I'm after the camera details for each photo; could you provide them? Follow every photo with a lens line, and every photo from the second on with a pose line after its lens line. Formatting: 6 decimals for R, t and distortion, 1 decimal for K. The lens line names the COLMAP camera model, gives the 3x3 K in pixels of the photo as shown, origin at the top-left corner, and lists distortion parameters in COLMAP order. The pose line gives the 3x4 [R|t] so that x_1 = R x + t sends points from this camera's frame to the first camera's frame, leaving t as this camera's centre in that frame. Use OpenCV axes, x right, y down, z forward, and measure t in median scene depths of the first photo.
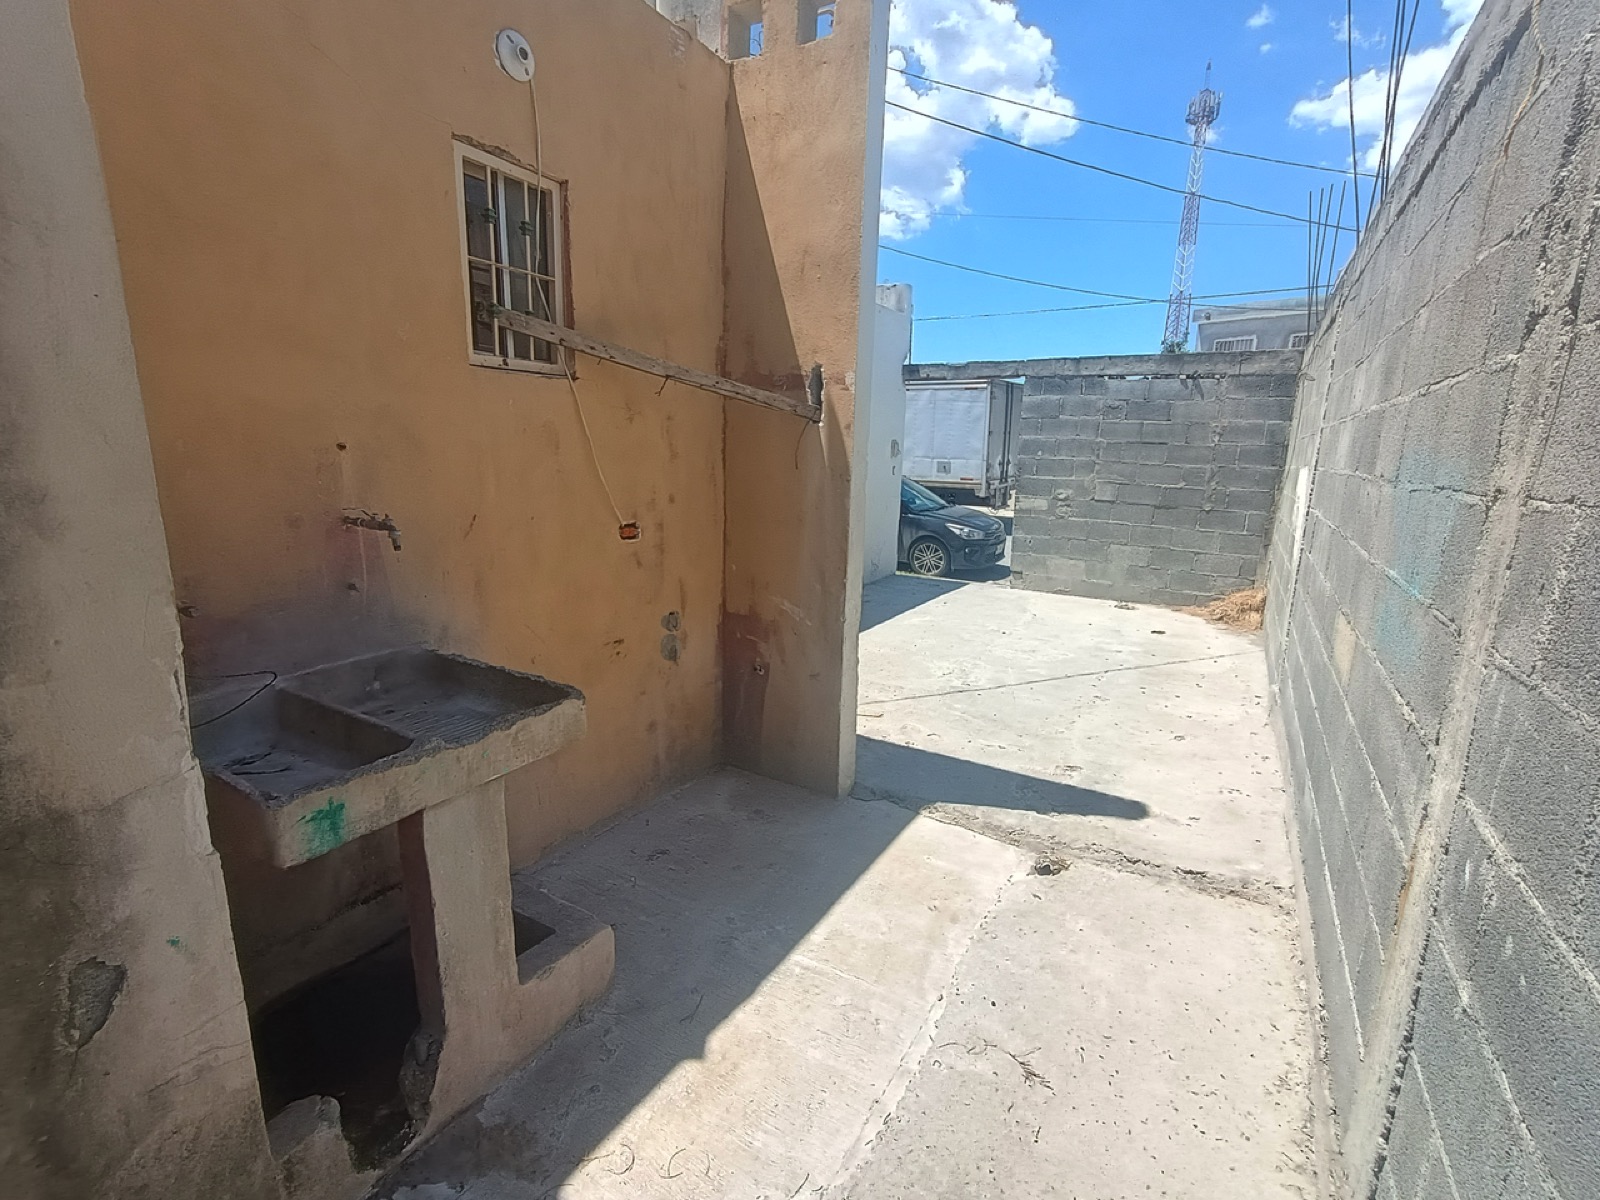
lens RADIAL K [[742.6, 0, 812.5], [0, 742.6, 583.9], [0, 0, 1]] dist [0.002130, 0.000173]
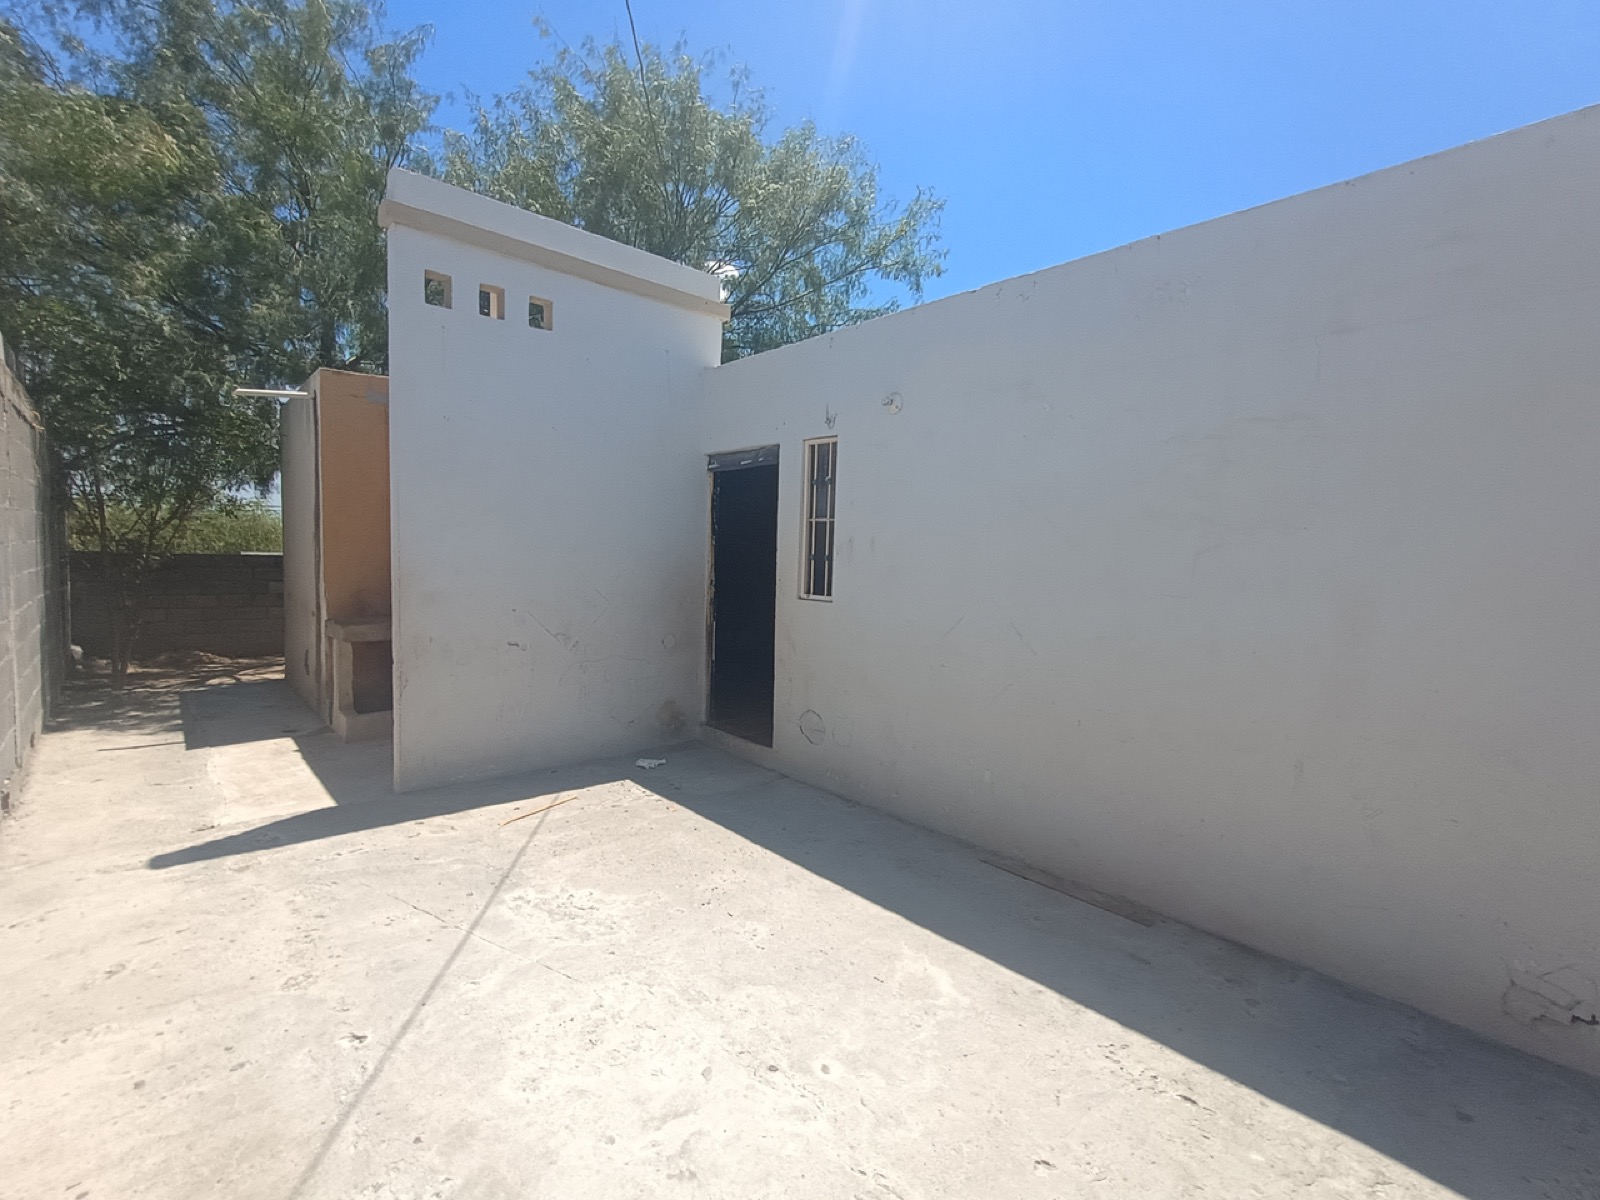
lens RADIAL K [[720.8, 0, 801.5], [0, 720.8, 597.0], [0, 0, 1]] dist [-0.000935, 0.000423]
pose [[-0.299601, 0.013229, -0.953973, 0.493477], [-0.215710, 0.973072, 0.081239, -0.157285], [0.929359, 0.230121, -0.288680, 0.902781]]
